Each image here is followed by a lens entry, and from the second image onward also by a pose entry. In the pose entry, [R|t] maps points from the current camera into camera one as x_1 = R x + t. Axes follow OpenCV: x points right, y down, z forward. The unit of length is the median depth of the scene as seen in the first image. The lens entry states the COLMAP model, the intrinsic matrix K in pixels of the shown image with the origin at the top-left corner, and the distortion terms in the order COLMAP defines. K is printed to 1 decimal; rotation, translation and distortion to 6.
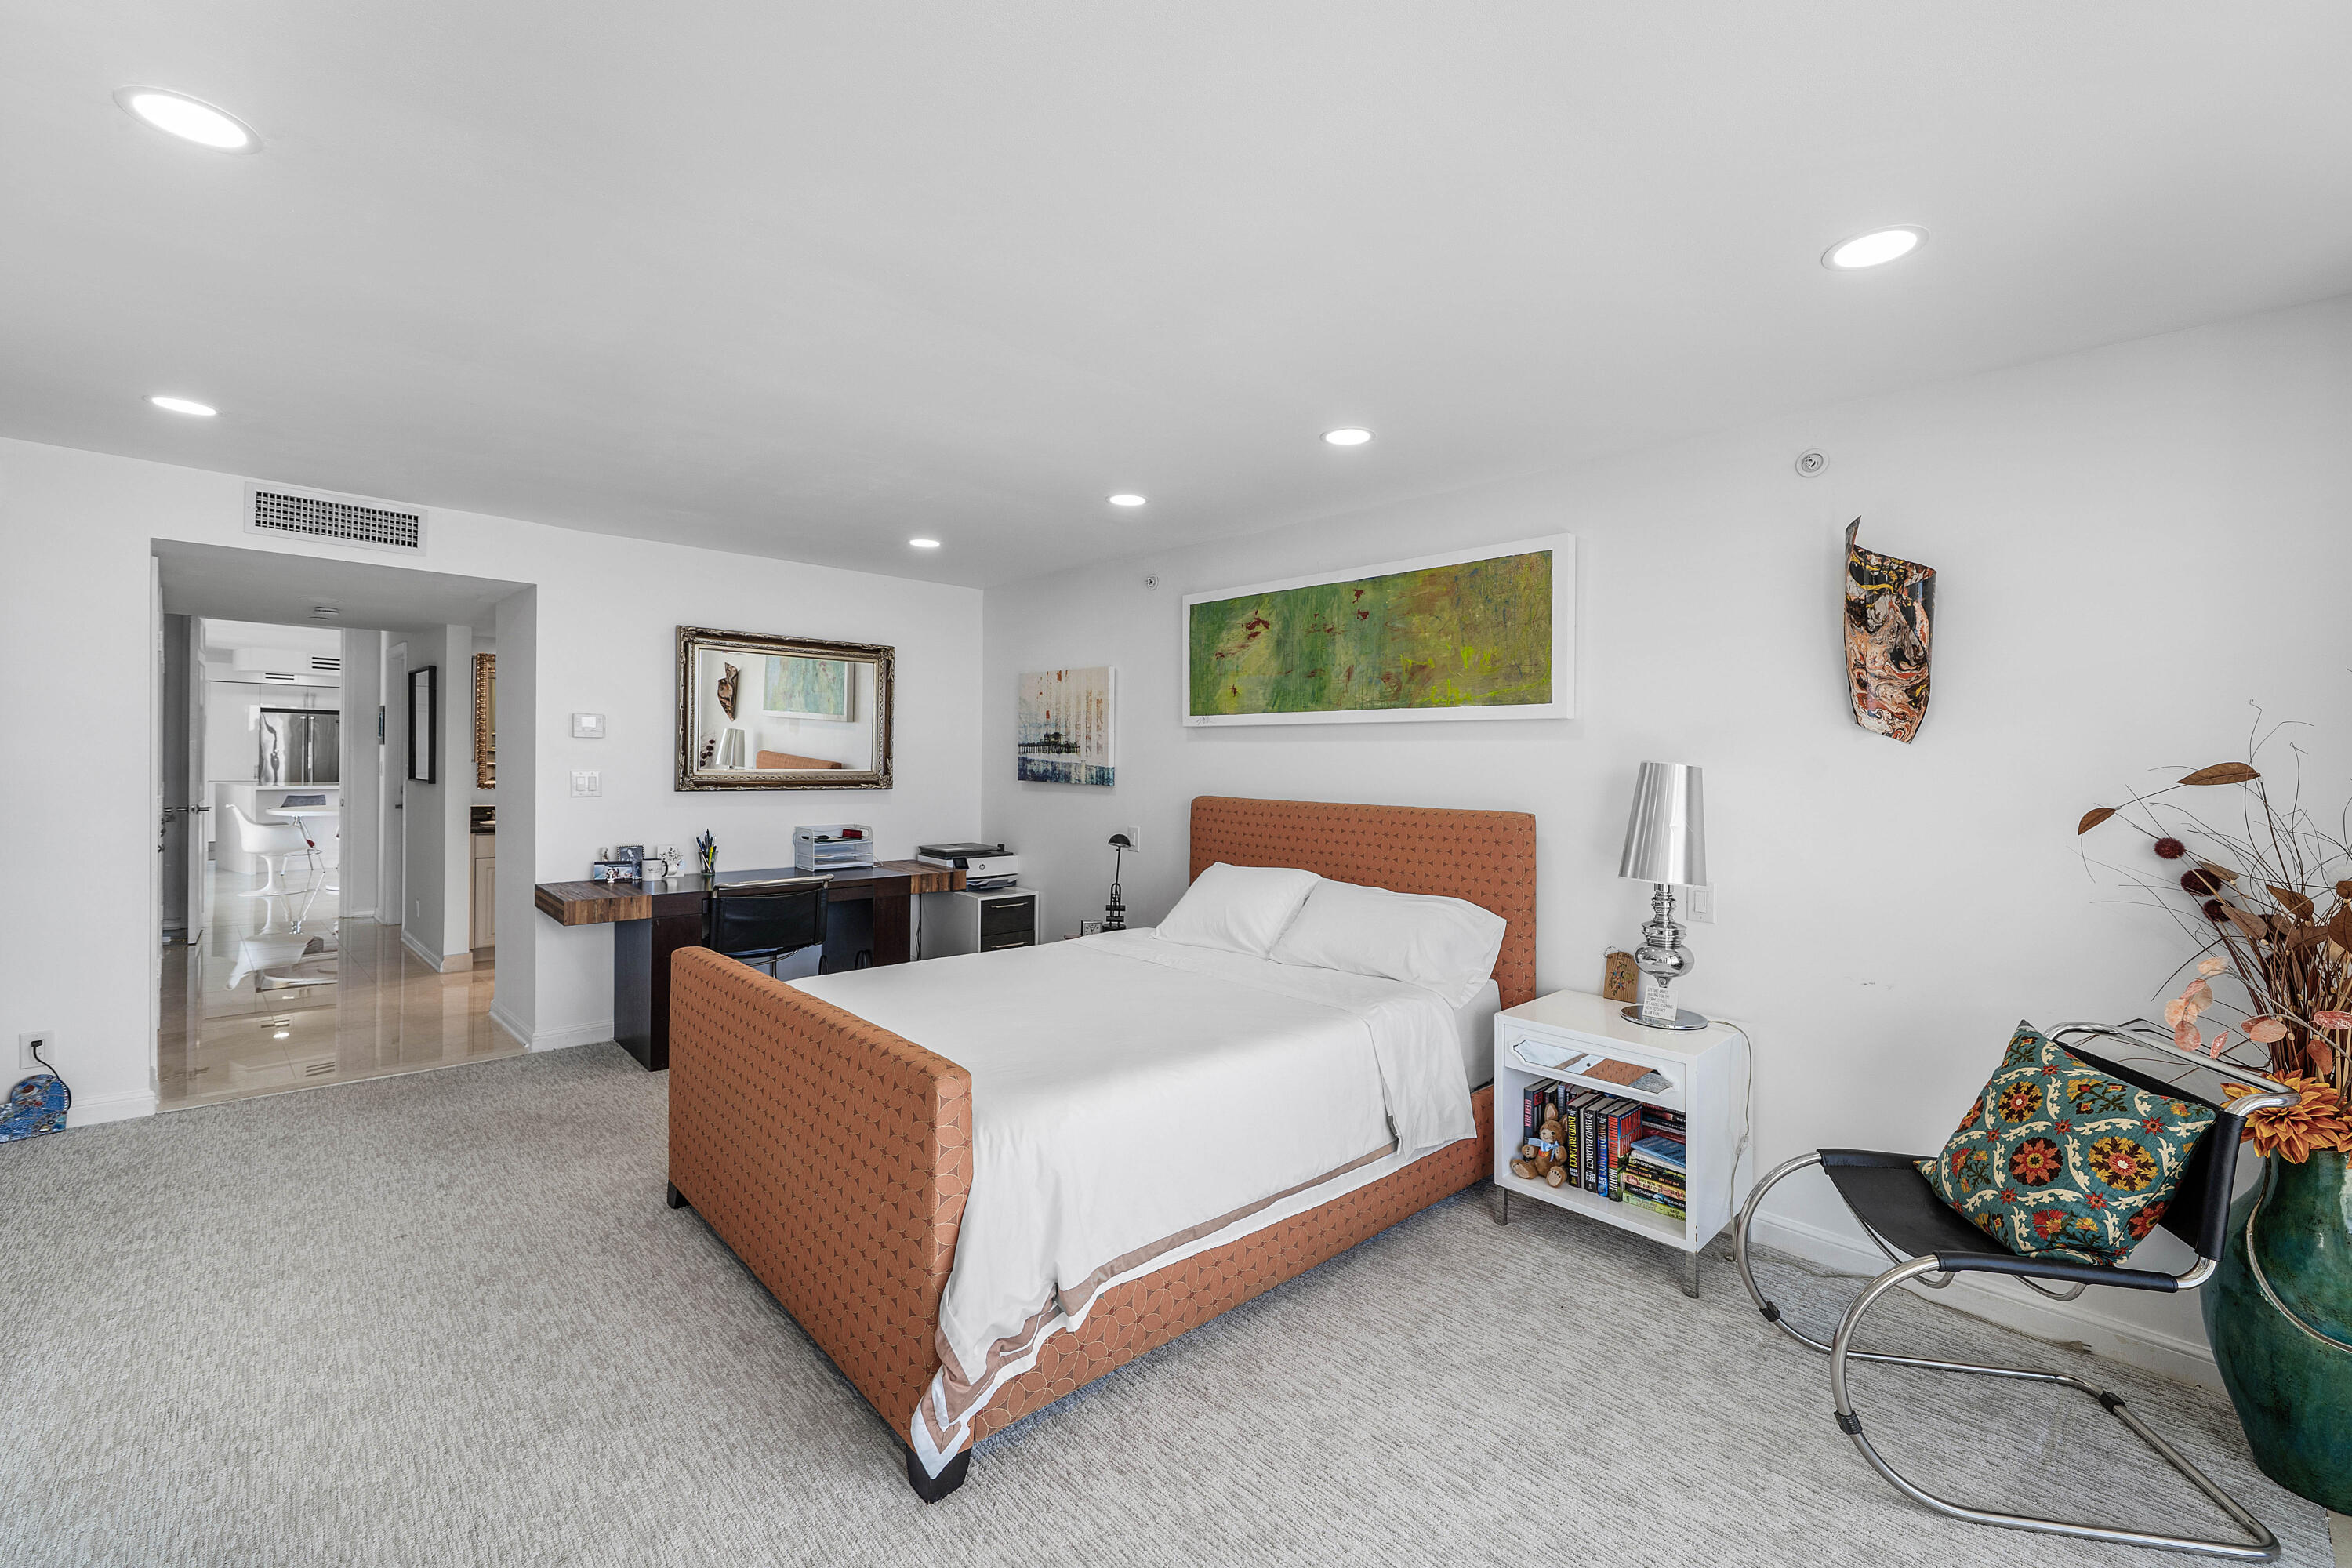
lens RADIAL K [[1002.2, 0, 1205.4], [0, 1002.2, 753.9], [0, 0, 1]] dist [-0.000337, 0.000478]
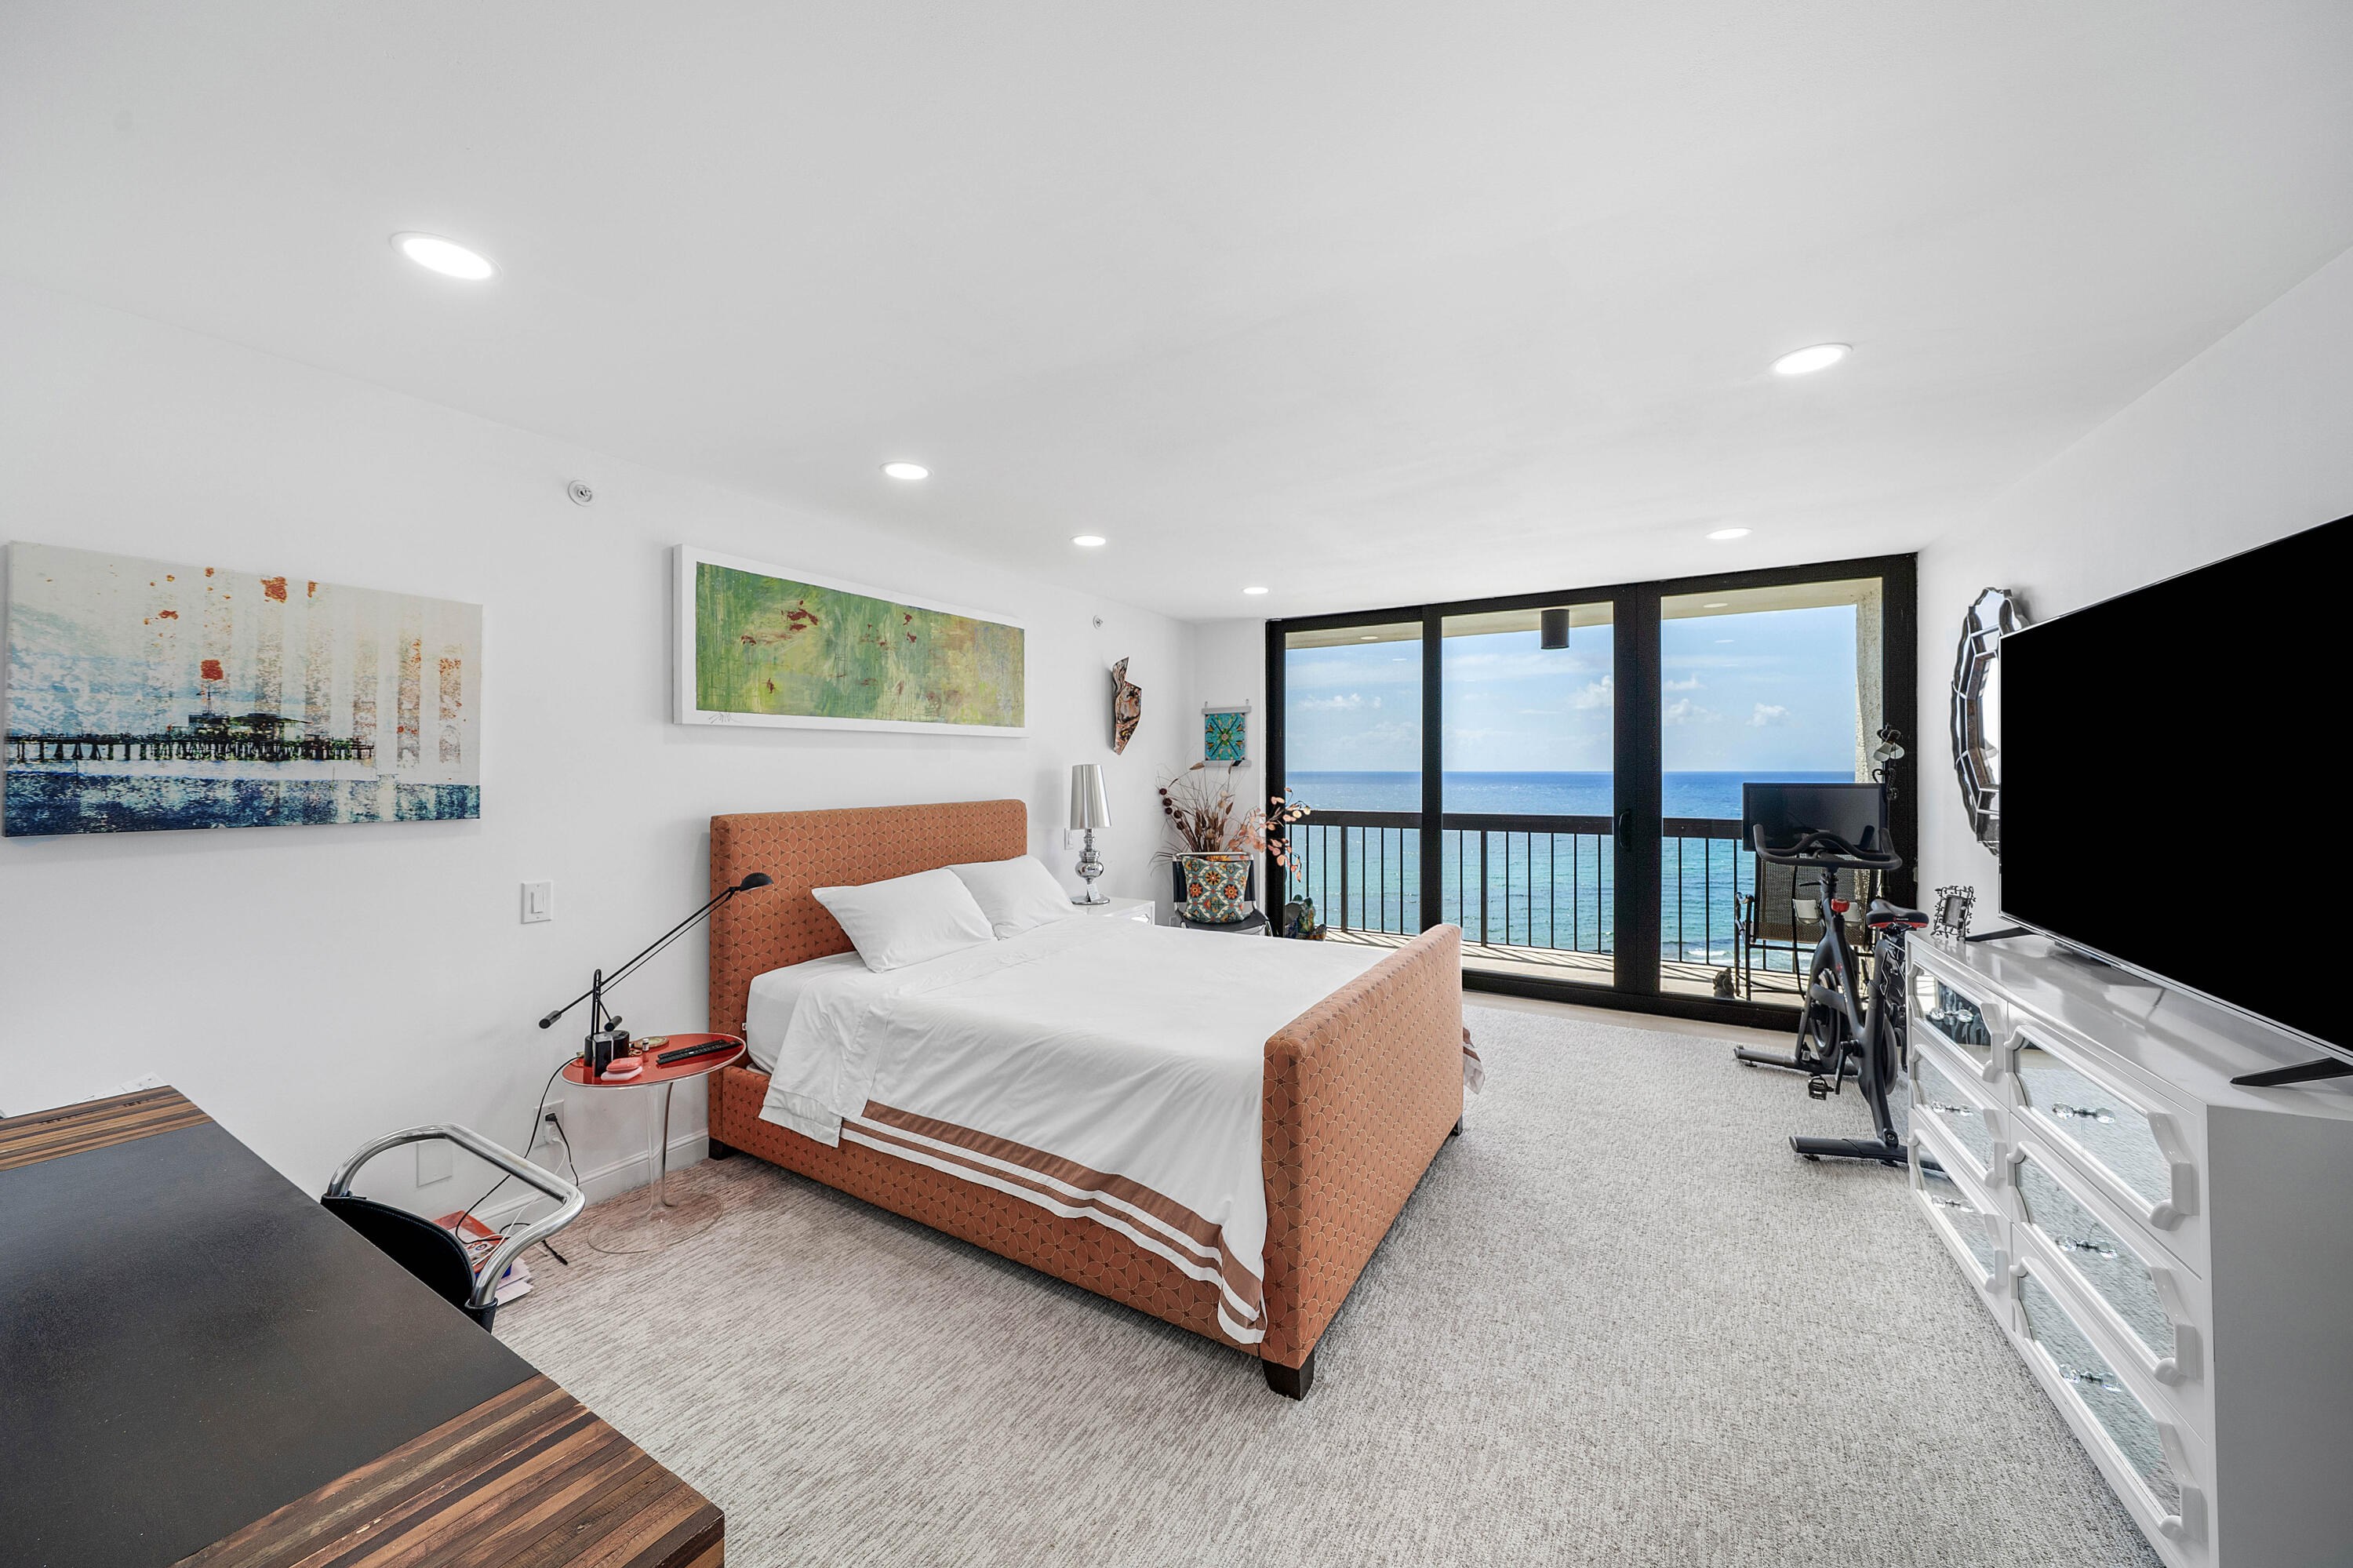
lens RADIAL K [[863.5, 0, 1165.6], [0, 863.5, 764.9], [0, 0, 1]] dist [0.001709, 0.000180]
pose [[-0.270674, -0.009683, 0.962622, -0.775142], [-0.002036, 0.999953, 0.009486, -0.003982], [-0.962669, 0.000607, -0.270681, 0.885932]]
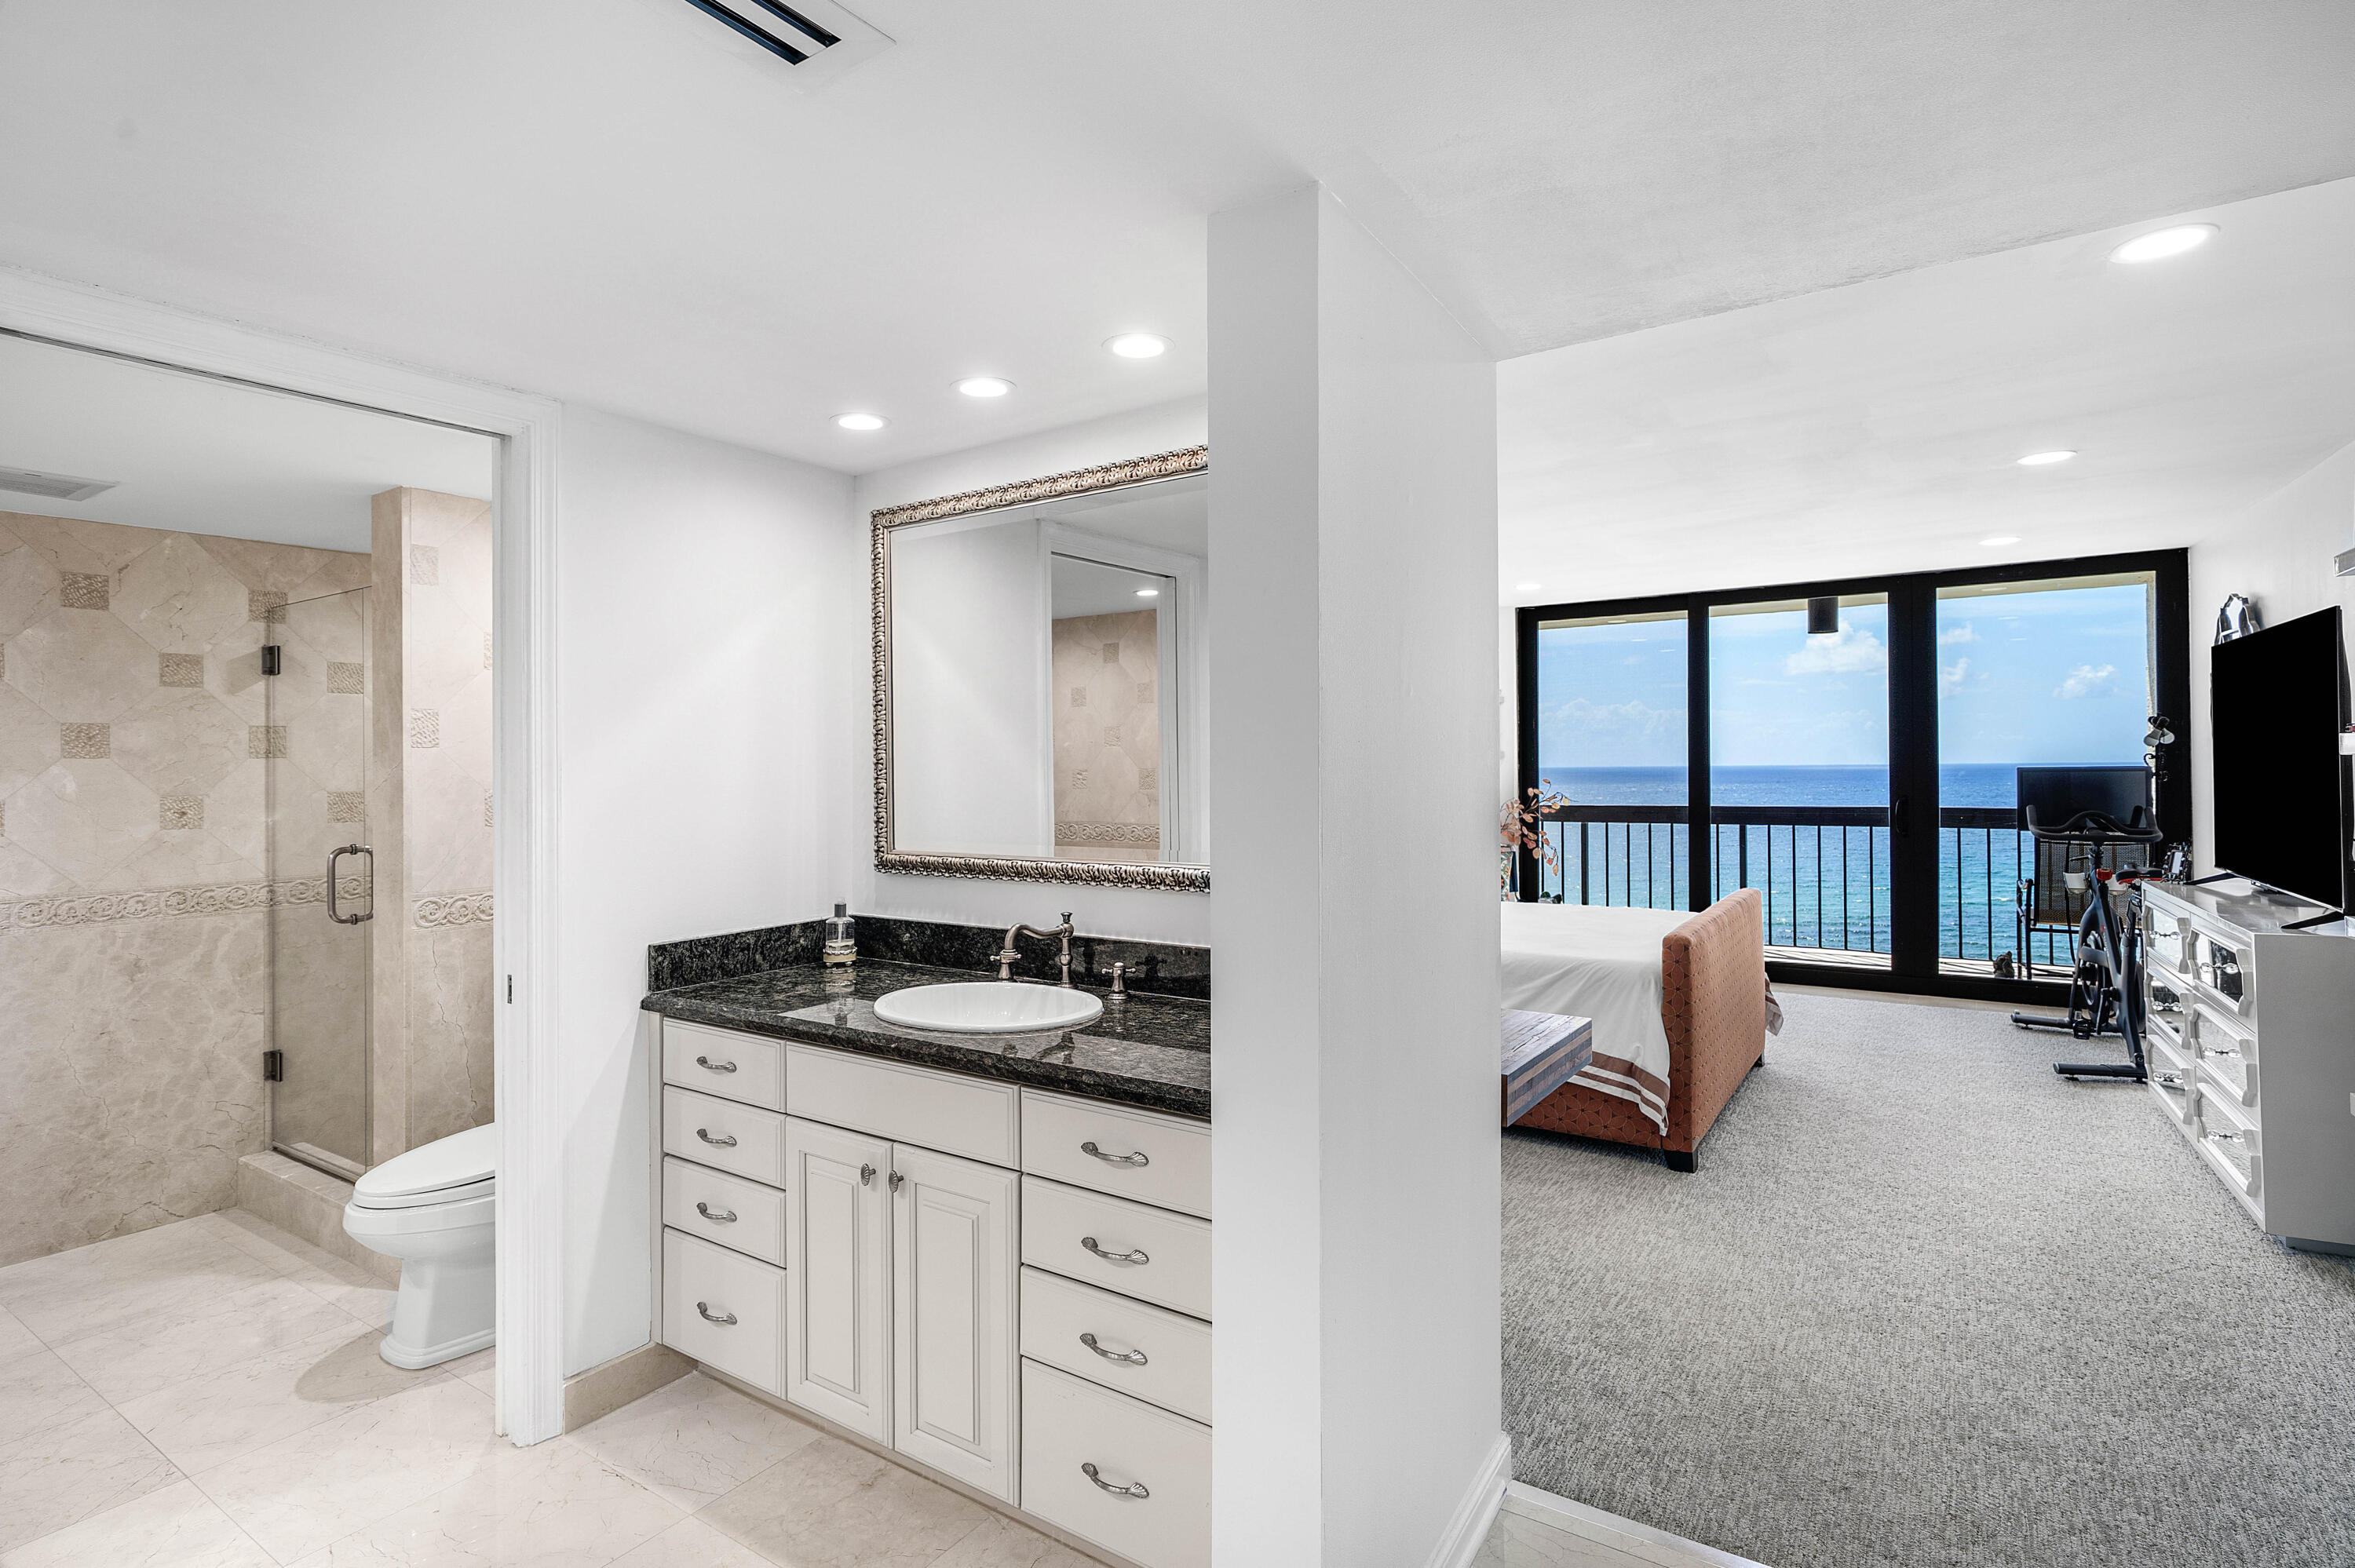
lens RADIAL K [[1110.6, 0, 1199.4], [0, 1110.6, 788.3], [0, 0, 1]] dist [0.013918, -0.006450]
pose [[-0.209731, -0.021242, 0.977528, -0.842106], [0.015566, 0.999565, 0.025060, -0.003494], [-0.977635, 0.020472, -0.209309, 0.954417]]
